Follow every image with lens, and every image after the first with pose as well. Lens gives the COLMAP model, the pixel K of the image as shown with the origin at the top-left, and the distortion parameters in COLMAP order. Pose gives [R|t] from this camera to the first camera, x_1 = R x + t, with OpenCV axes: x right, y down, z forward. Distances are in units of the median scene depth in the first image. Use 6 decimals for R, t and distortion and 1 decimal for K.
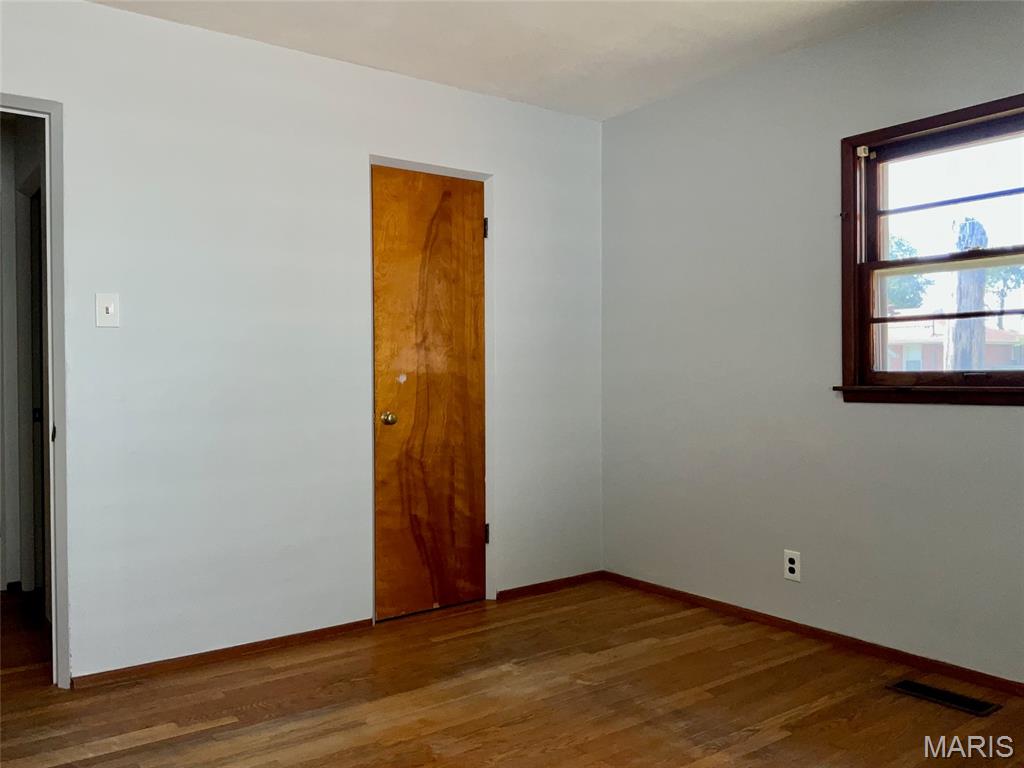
lens RADIAL K [[857.2, 0, 502.9], [0, 857.2, 379.3], [0, 0, 1]] dist [0.028234, -0.023970]
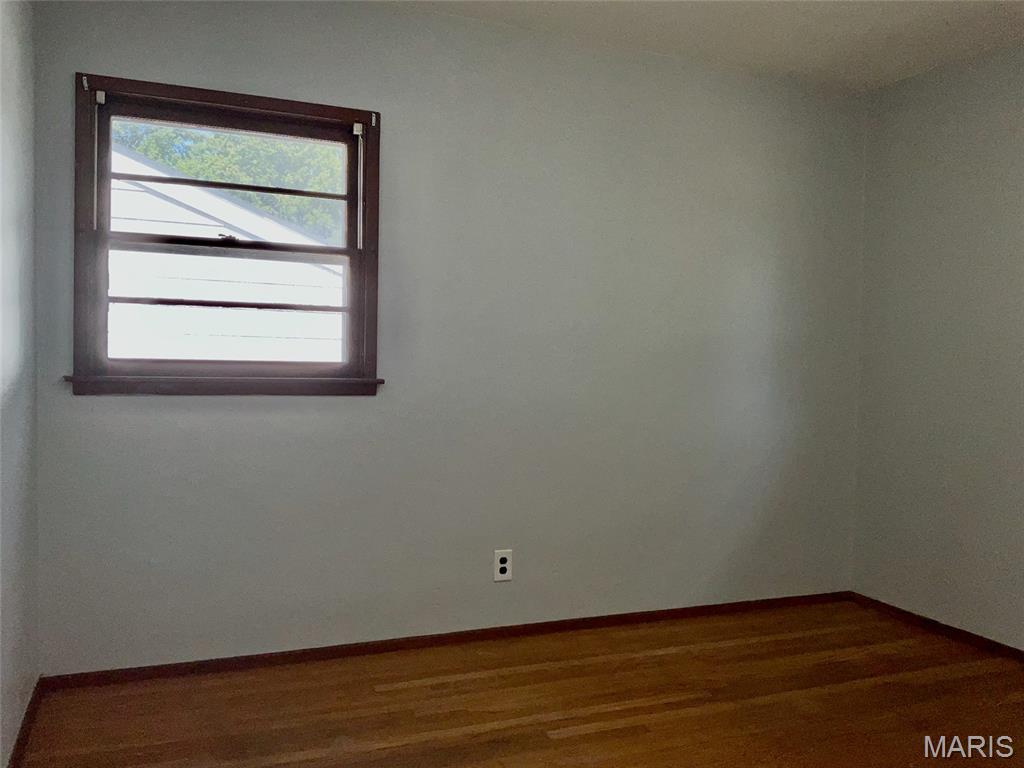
lens RADIAL K [[857.2, 0, 491.6], [0, 857.2, 382.2], [0, 0, 1]] dist [0.028234, -0.023970]
pose [[0.228961, -0.005907, 0.973418, -0.312988], [-0.006249, 0.999952, 0.007538, 0.005097], [-0.973415, -0.007809, 0.228914, 0.432144]]
